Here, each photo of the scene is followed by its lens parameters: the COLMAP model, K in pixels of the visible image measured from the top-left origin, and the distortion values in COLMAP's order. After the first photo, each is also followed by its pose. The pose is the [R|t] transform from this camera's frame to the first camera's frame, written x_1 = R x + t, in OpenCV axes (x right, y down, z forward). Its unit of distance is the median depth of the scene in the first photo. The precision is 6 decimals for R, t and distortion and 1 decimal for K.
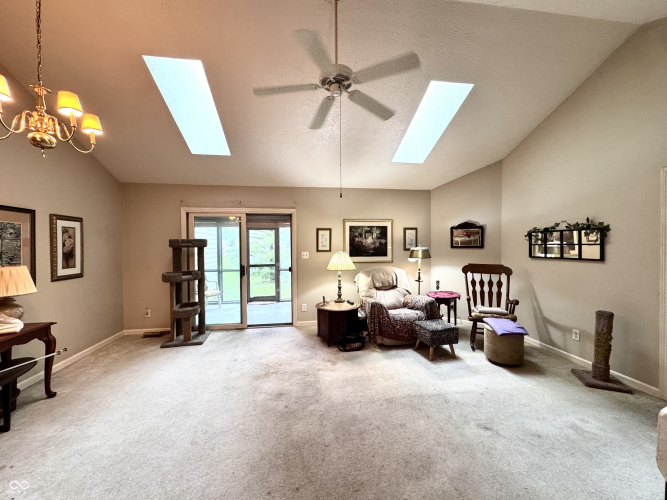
lens RADIAL K [[267.2, 0, 333.0], [0, 267.2, 246.6], [0, 0, 1]] dist [-0.001850, 0.000708]
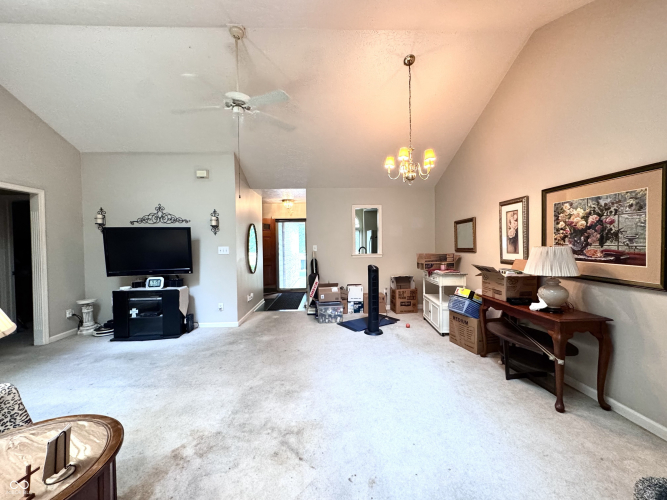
lens RADIAL K [[267.2, 0, 334.2], [0, 267.2, 248.6], [0, 0, 1]] dist [-0.001850, 0.000708]
pose [[-0.993884, 0.019386, 0.108710, -0.394003], [0.022044, 0.999486, 0.023296, 0.030645], [-0.108202, 0.025550, -0.993801, 1.569449]]
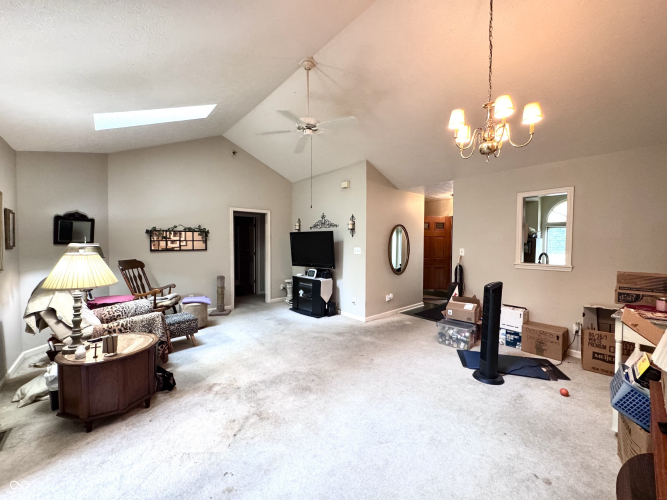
lens RADIAL K [[267.2, 0, 333.3], [0, 267.2, 248.0], [0, 0, 1]] dist [-0.001850, 0.000708]
pose [[-0.532826, -0.012779, 0.846129, -0.916564], [0.008631, 0.999752, 0.020534, 0.009807], [-0.846181, 0.018244, -0.532583, 1.184504]]
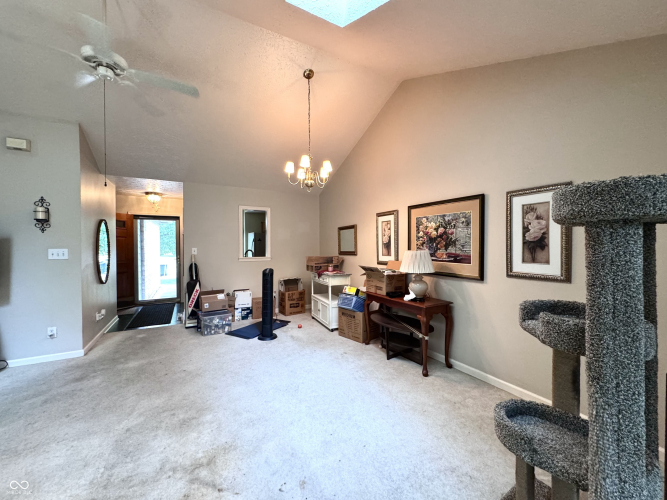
lens RADIAL K [[267.2, 0, 334.5], [0, 267.2, 248.4], [0, 0, 1]] dist [-0.001850, 0.000708]
pose [[-0.935369, 0.014675, -0.353368, -0.289296], [0.008198, 0.999770, 0.019821, 0.026269], [0.353577, 0.015643, -0.935275, 1.563764]]
